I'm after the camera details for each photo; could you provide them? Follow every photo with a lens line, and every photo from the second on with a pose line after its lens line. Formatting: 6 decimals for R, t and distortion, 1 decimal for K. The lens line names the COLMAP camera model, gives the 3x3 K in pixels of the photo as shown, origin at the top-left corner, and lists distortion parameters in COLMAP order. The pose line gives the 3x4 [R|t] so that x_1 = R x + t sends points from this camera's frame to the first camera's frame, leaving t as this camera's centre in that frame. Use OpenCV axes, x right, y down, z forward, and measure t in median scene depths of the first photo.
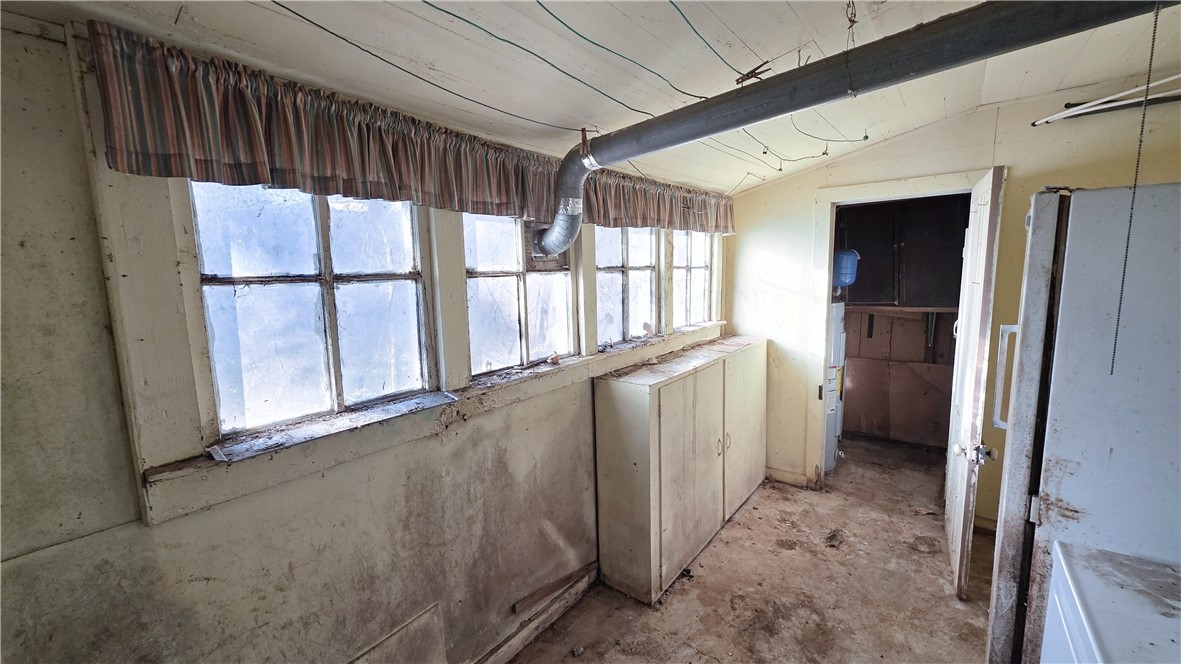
lens RADIAL K [[469.0, 0, 590.6], [0, 469.0, 334.4], [0, 0, 1]] dist [0.000174, 0.000044]
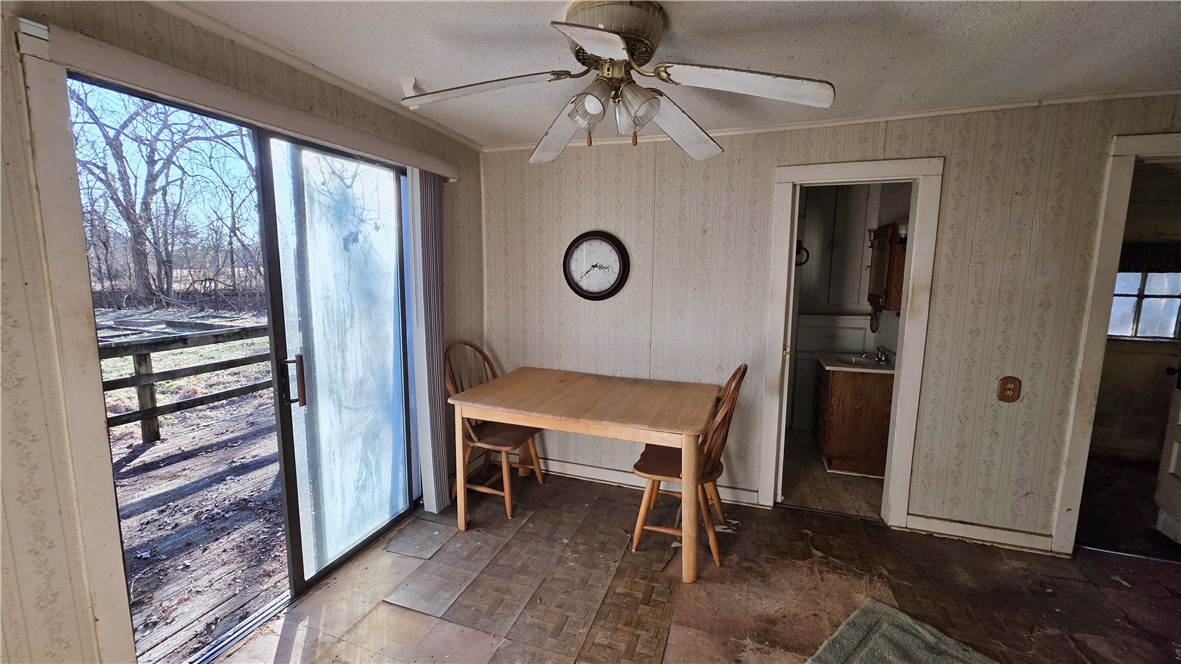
lens RADIAL K [[469.0, 0, 594.2], [0, 469.0, 336.5], [0, 0, 1]] dist [0.000174, 0.000044]
pose [[0.312150, 0.151146, -0.937932, 1.320327], [-0.142110, 0.983584, 0.111208, 0.326599], [0.939344, 0.098576, 0.328505, -3.524532]]
